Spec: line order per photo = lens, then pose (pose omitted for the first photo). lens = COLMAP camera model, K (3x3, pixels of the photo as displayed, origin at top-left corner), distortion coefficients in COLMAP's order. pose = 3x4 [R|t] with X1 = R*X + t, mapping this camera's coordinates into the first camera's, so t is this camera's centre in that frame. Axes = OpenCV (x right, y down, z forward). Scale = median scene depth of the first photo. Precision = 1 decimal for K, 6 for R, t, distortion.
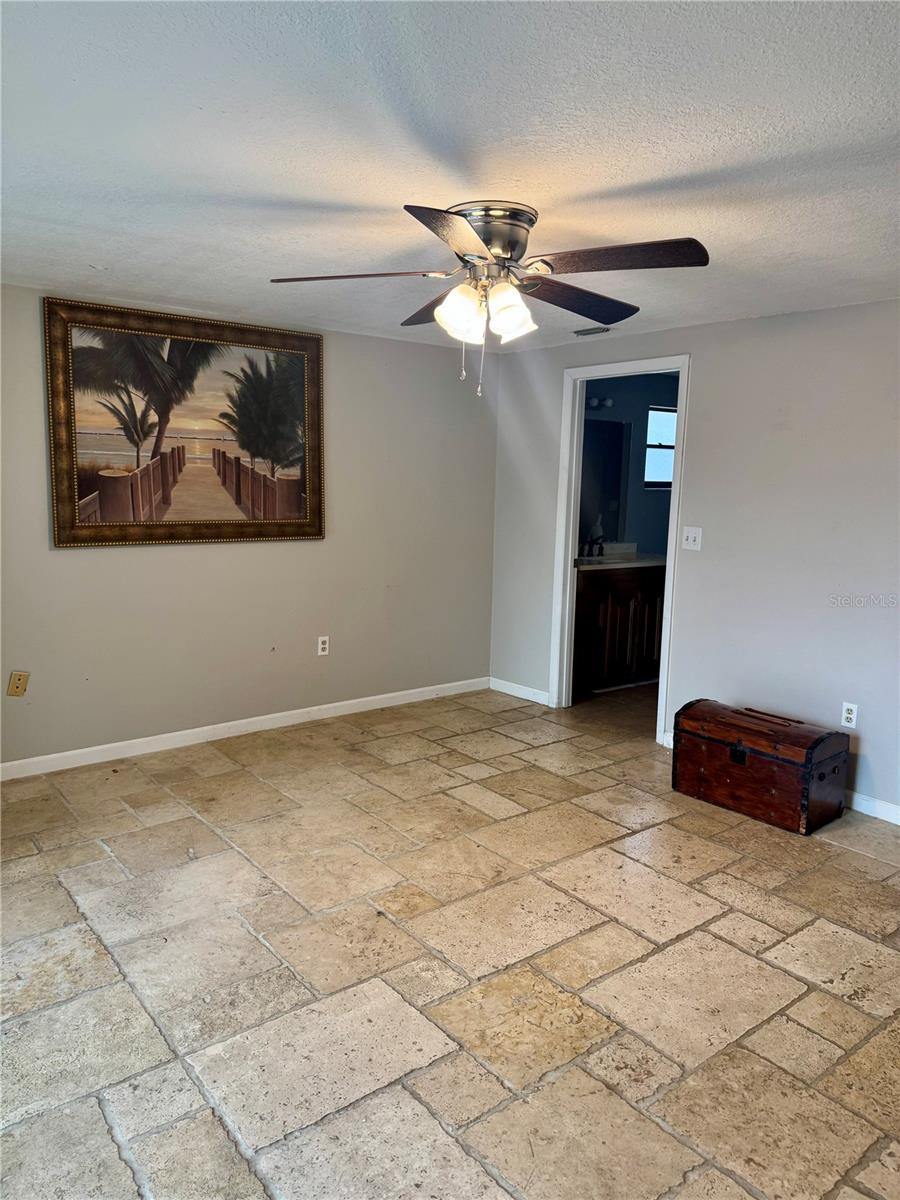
lens RADIAL K [[836.6, 0, 451.9], [0, 836.6, 595.2], [0, 0, 1]] dist [0.070526, -0.092848]
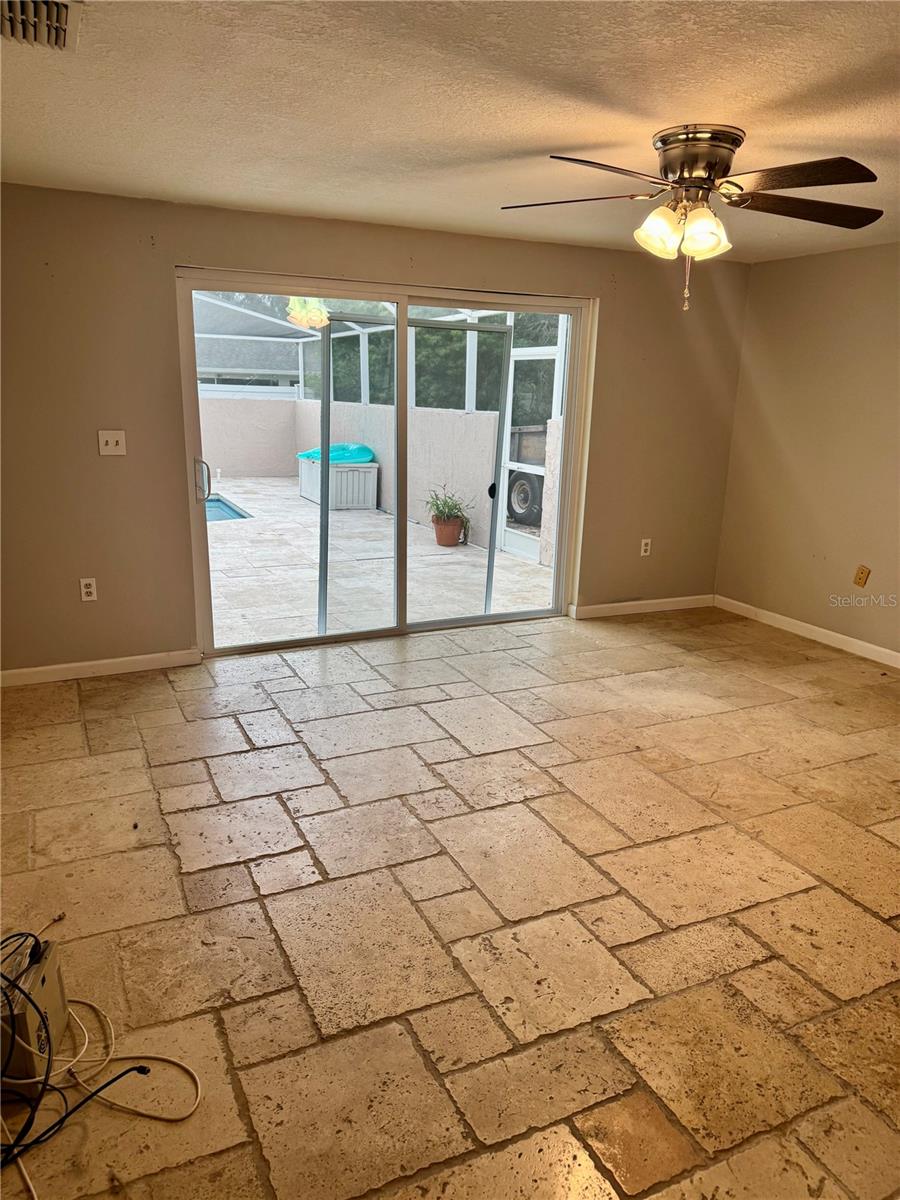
lens RADIAL K [[836.6, 0, 453.9], [0, 836.6, 598.8], [0, 0, 1]] dist [0.070526, -0.092848]
pose [[-0.213143, 0.214177, -0.953257, 1.034936], [-0.175881, 0.951326, 0.253070, -0.095132], [0.961060, 0.221600, -0.165099, 0.828317]]
